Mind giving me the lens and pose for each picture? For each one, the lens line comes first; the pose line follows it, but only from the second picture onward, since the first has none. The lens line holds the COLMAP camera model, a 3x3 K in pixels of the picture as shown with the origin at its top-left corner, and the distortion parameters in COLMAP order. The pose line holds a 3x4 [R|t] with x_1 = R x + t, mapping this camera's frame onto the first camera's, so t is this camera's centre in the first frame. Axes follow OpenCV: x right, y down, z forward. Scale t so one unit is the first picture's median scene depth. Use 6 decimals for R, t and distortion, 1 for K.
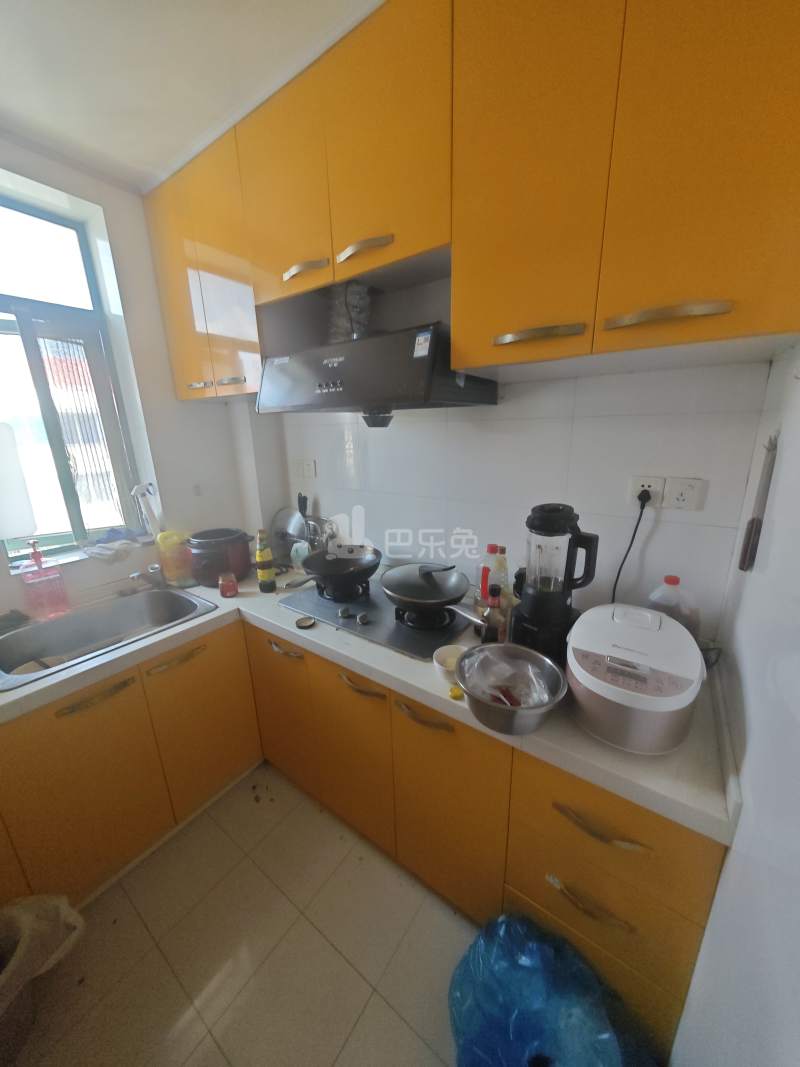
lens RADIAL K [[378.4, 0, 393.0], [0, 378.4, 537.1], [0, 0, 1]] dist [0.015537, 0.000084]
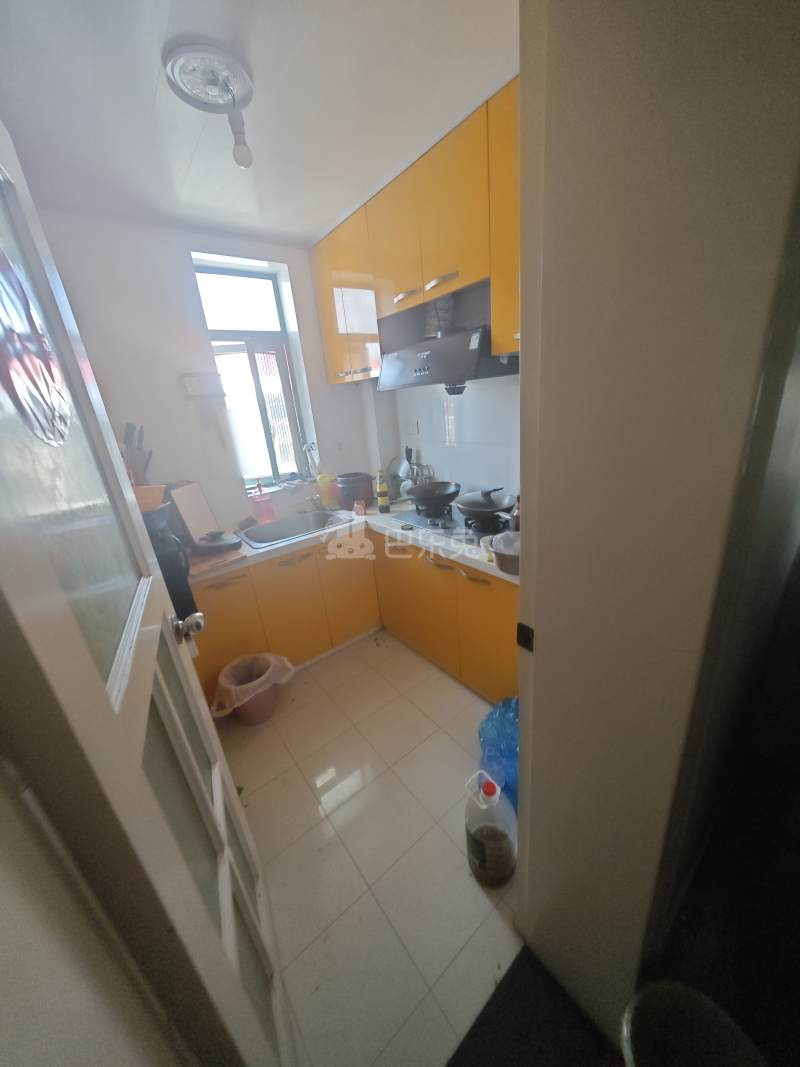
lens RADIAL K [[378.4, 0, 393.0], [0, 378.4, 537.1], [0, 0, 1]] dist [0.015537, 0.000084]
pose [[0.953270, 0.034270, -0.300170, 0.157541], [-0.007130, 0.995821, 0.091050, 0.106000], [0.302036, -0.084655, 0.949530, -0.425864]]
